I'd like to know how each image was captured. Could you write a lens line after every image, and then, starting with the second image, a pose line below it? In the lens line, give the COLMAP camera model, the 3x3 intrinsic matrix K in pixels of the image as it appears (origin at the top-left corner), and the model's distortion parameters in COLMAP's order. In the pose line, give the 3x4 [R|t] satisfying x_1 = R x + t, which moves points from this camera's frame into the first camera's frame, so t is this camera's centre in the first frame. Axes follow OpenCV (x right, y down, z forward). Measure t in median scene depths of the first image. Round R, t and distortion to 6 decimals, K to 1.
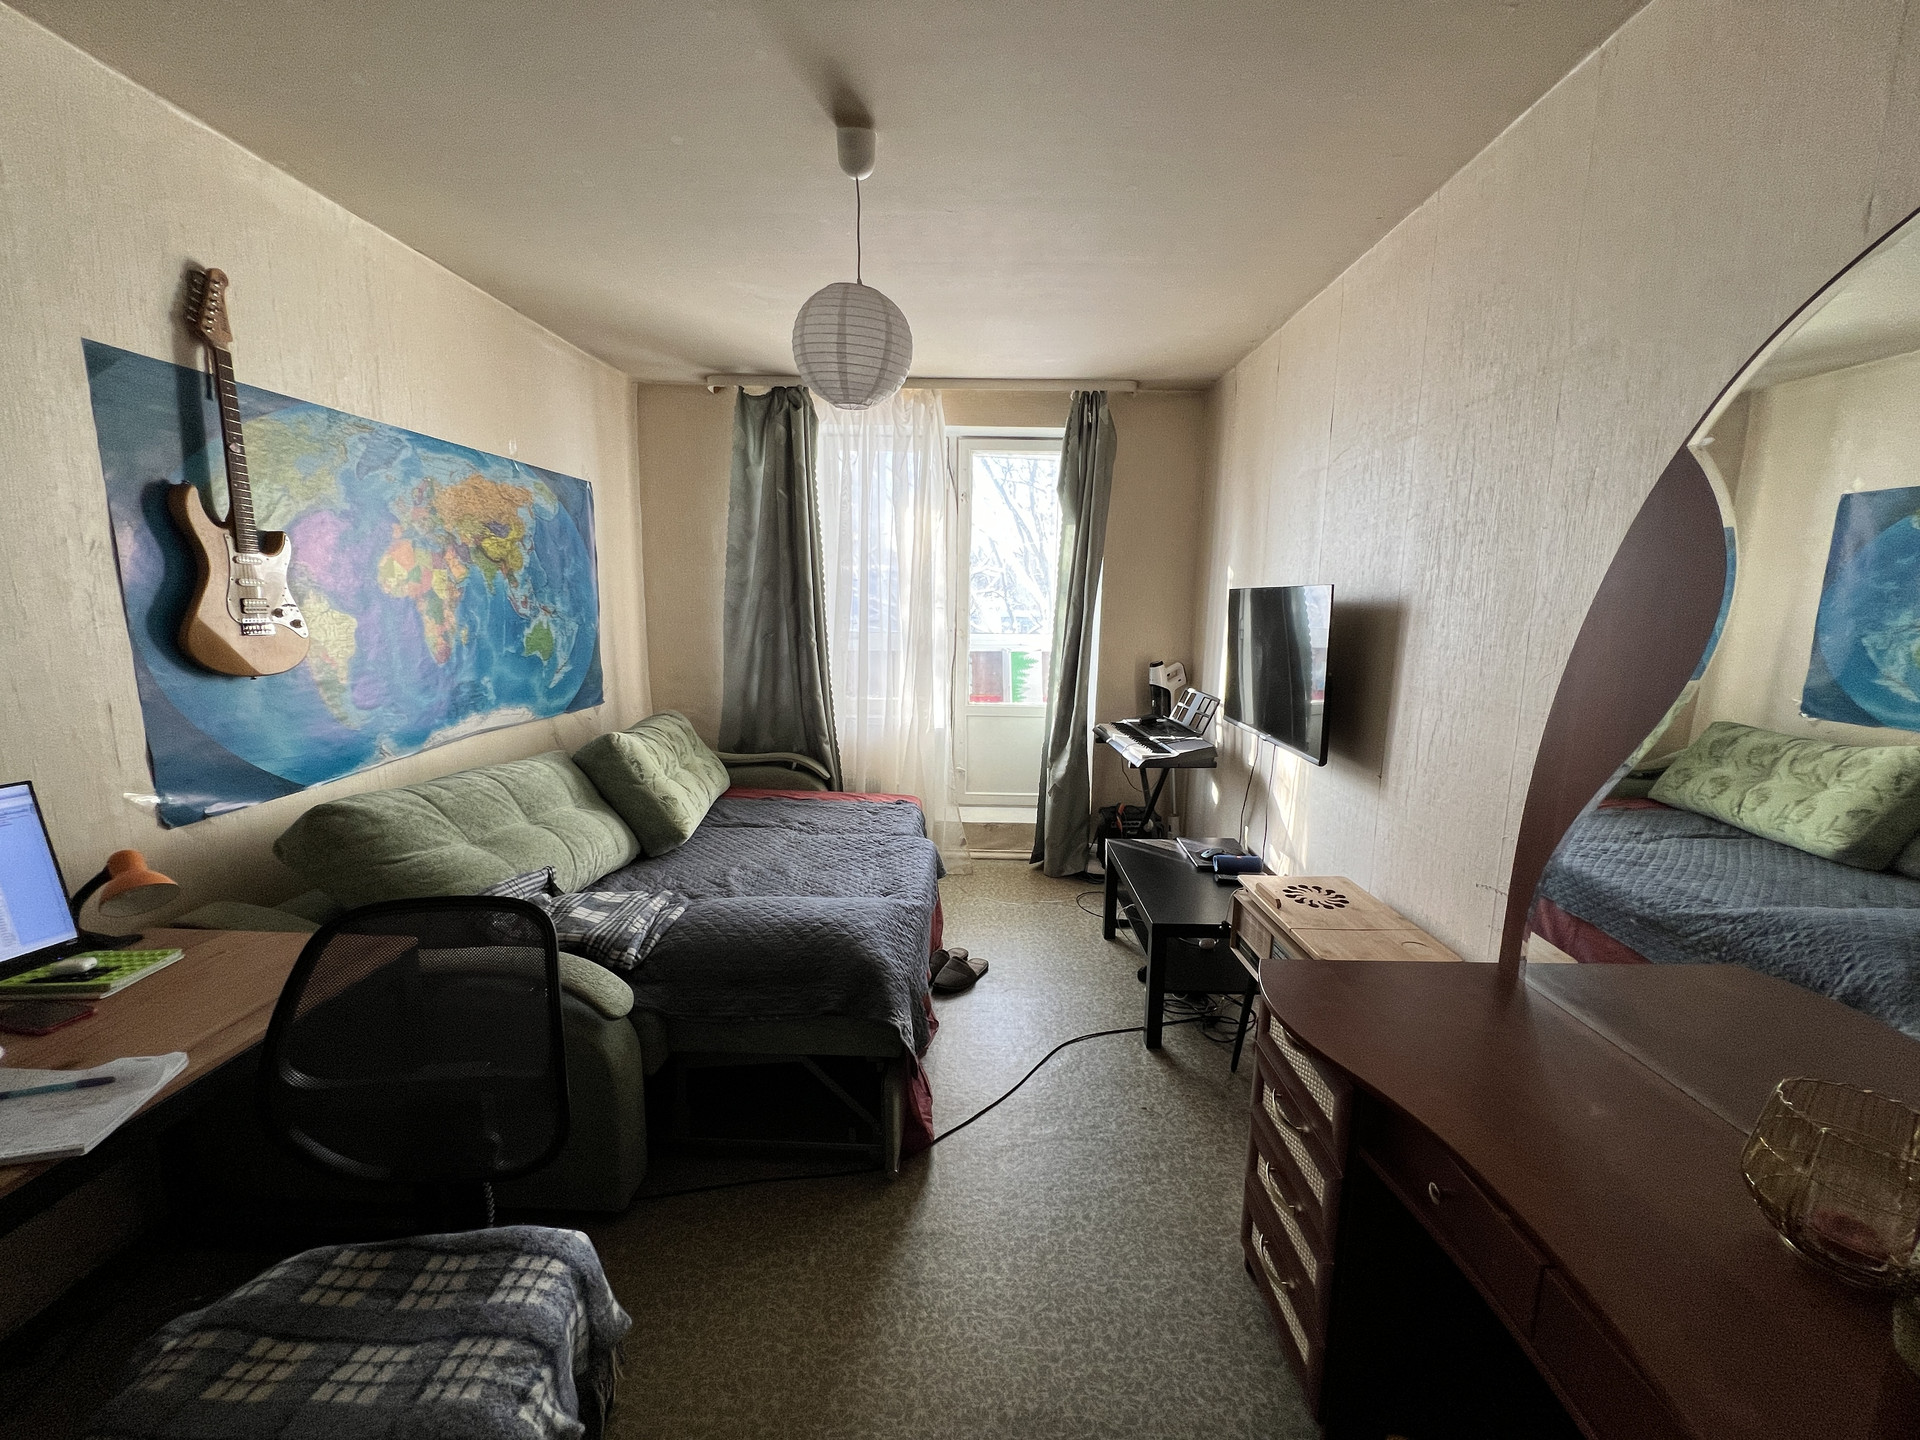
lens RADIAL K [[763.9, 0, 961.9], [0, 763.9, 723.1], [0, 0, 1]] dist [-0.000199, -0.000088]
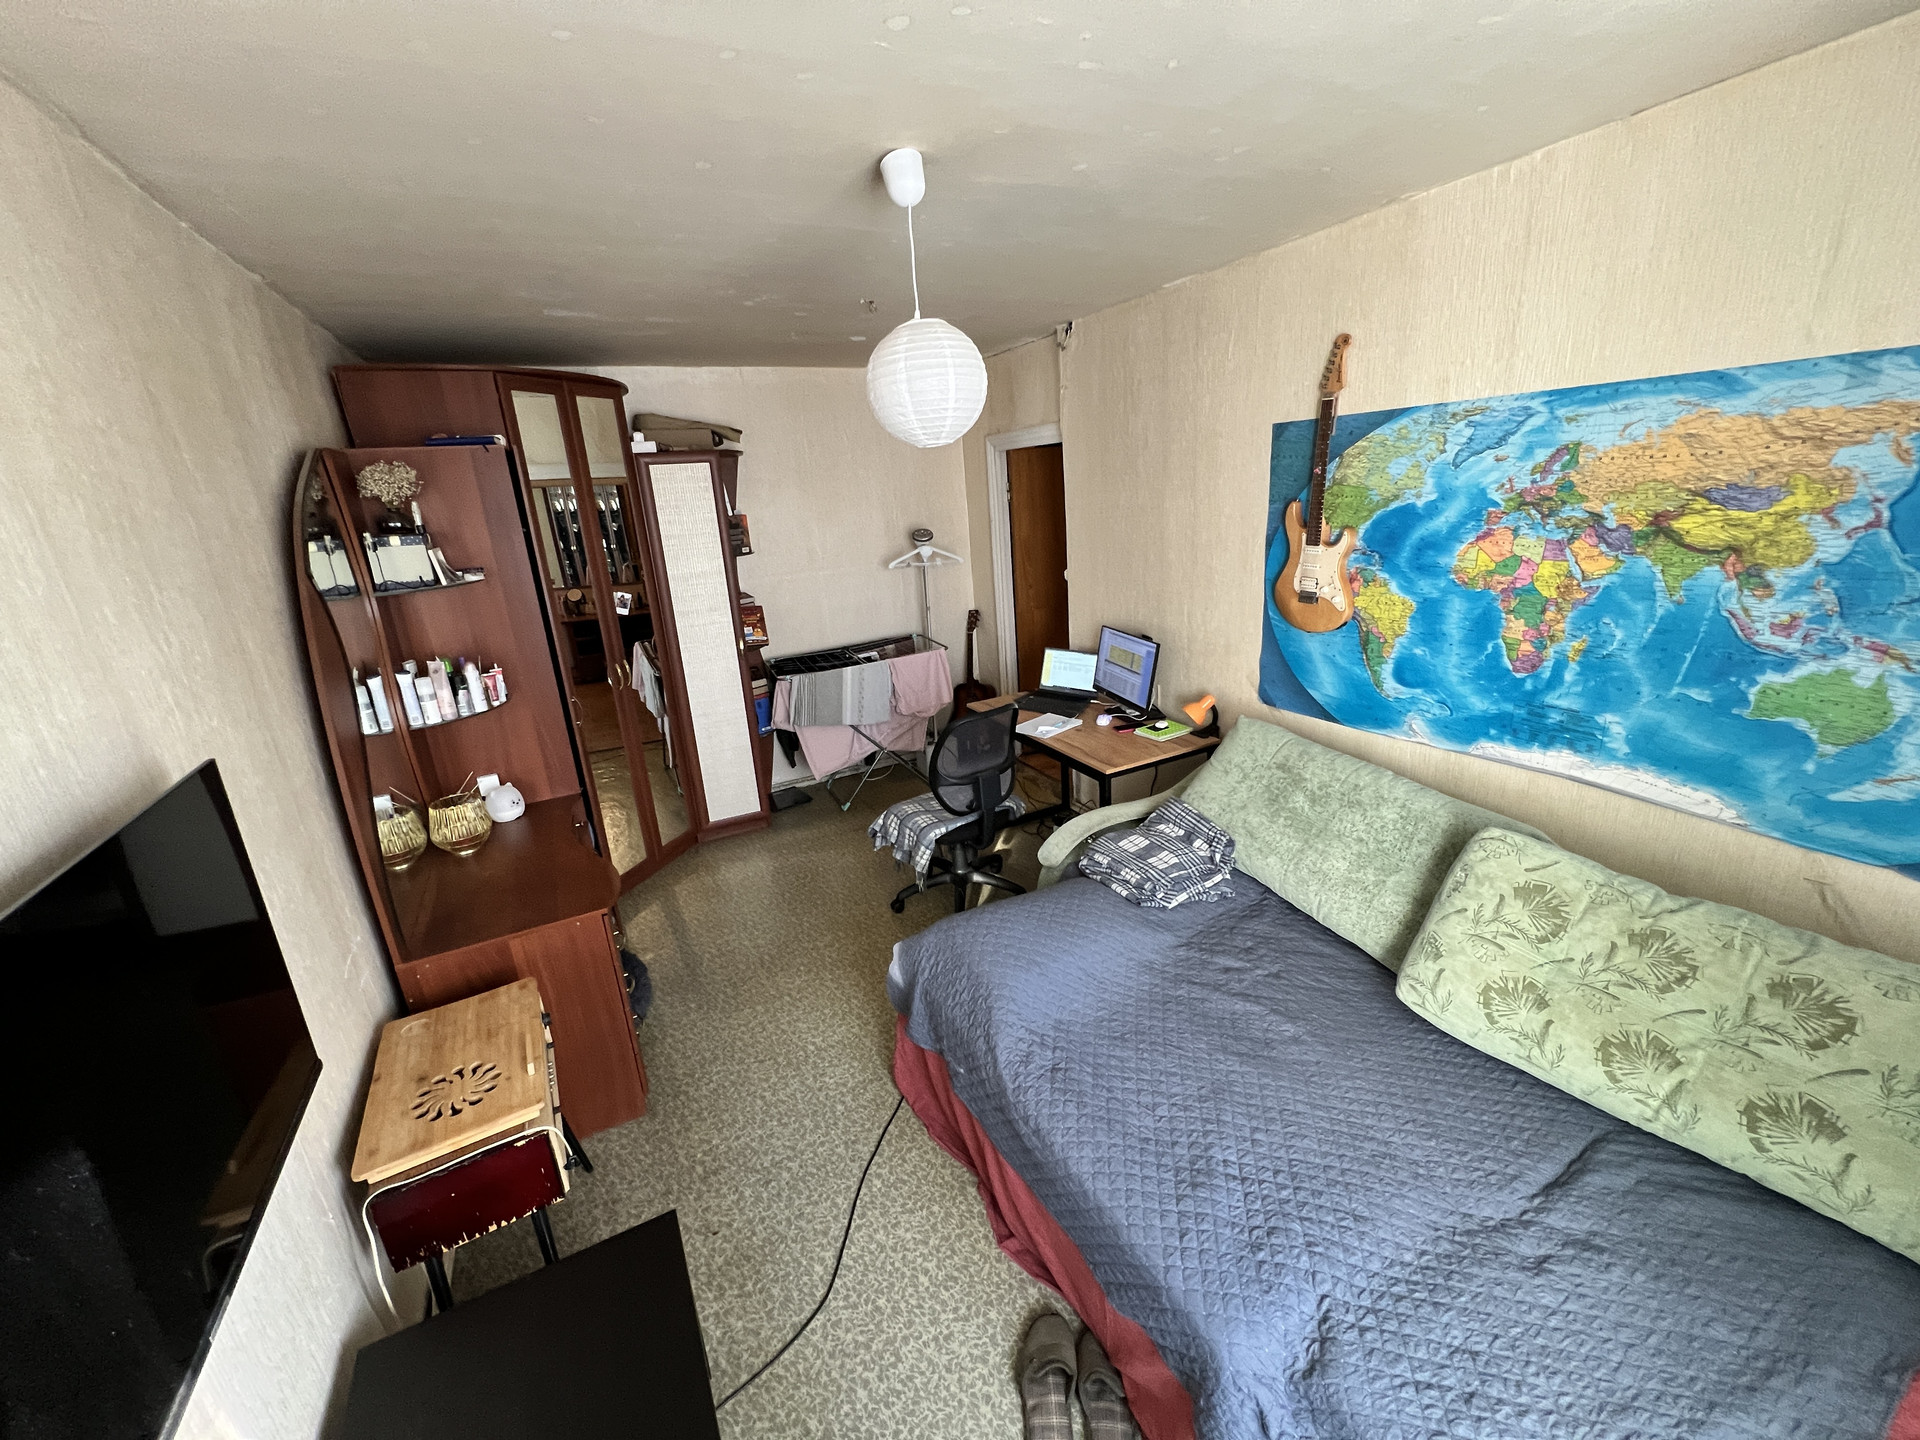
lens RADIAL K [[763.9, 0, 963.5], [0, 763.9, 714.6], [0, 0, 1]] dist [-0.000199, -0.000088]
pose [[-0.873092, 0.177292, -0.454178, 0.207908], [-0.034040, 0.907102, 0.419532, -0.321849], [0.486366, 0.381750, -0.785949, 1.212281]]
